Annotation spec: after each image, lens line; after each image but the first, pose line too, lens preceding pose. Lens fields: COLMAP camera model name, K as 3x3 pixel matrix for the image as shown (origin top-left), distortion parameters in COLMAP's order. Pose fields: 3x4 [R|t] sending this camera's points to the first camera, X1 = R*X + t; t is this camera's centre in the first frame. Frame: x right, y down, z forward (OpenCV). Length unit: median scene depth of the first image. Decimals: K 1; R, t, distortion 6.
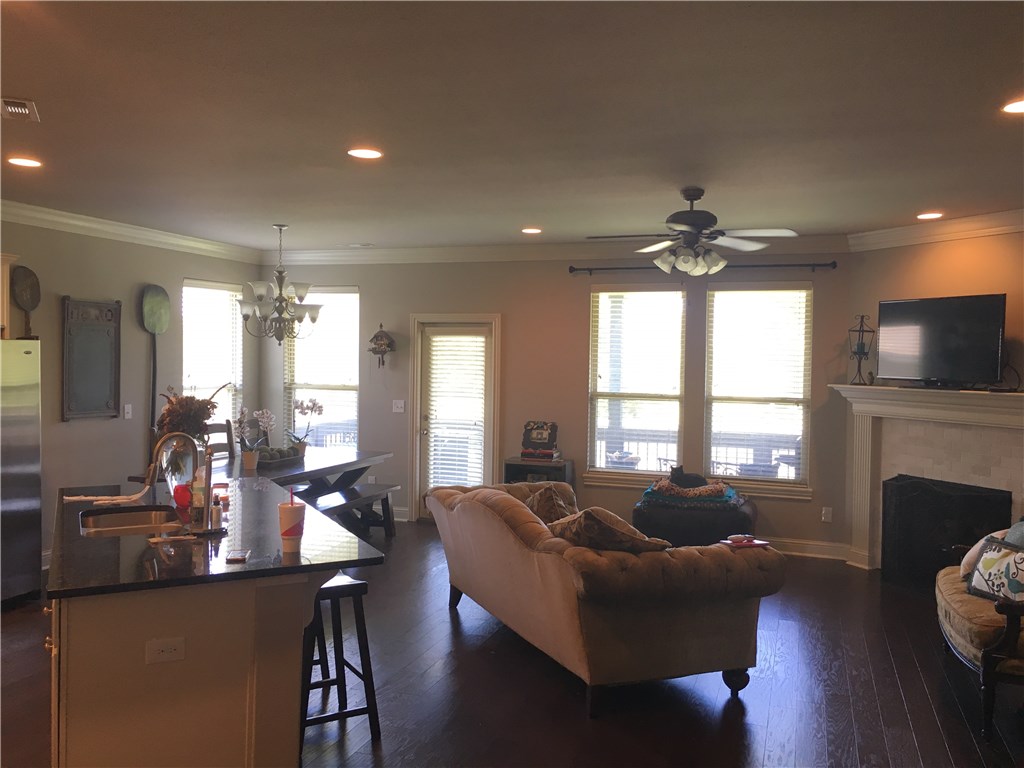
lens RADIAL K [[859.2, 0, 520.1], [0, 859.2, 381.8], [0, 0, 1]] dist [0.043956, -0.014974]
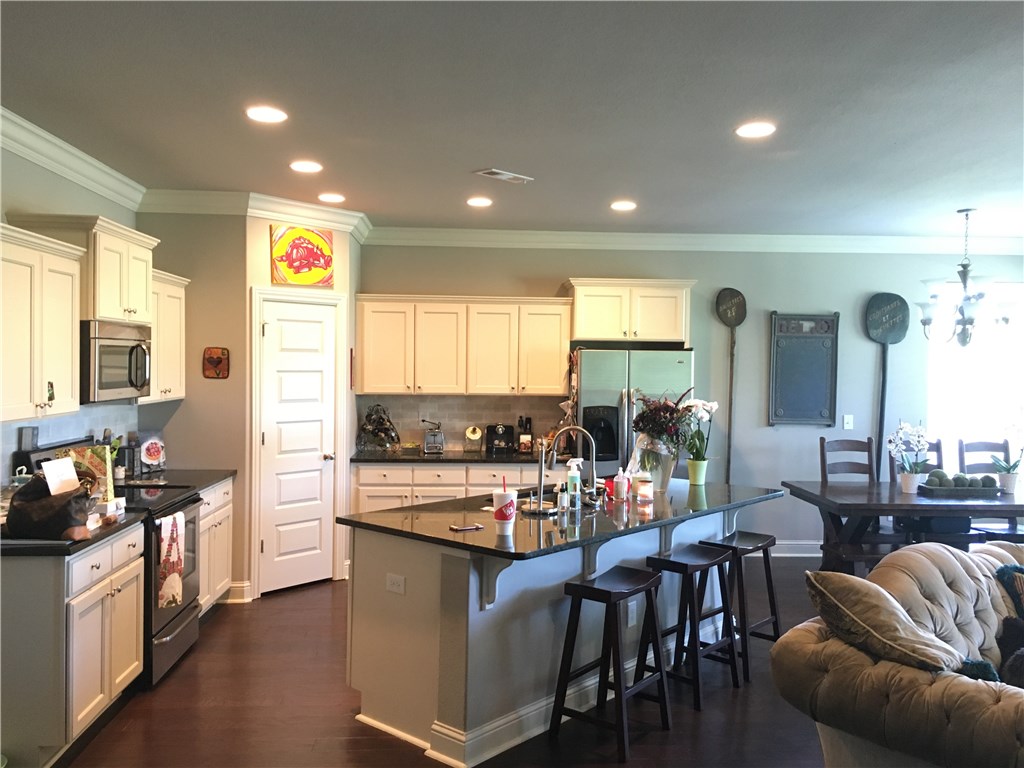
lens RADIAL K [[859.2, 0, 516.3], [0, 859.2, 384.6], [0, 0, 1]] dist [0.043956, -0.014974]
pose [[0.388414, 0.015274, -0.921358, 0.337072], [-0.035851, 0.999356, 0.001453, 0.003341], [0.920787, 0.032468, 0.388711, 0.270447]]
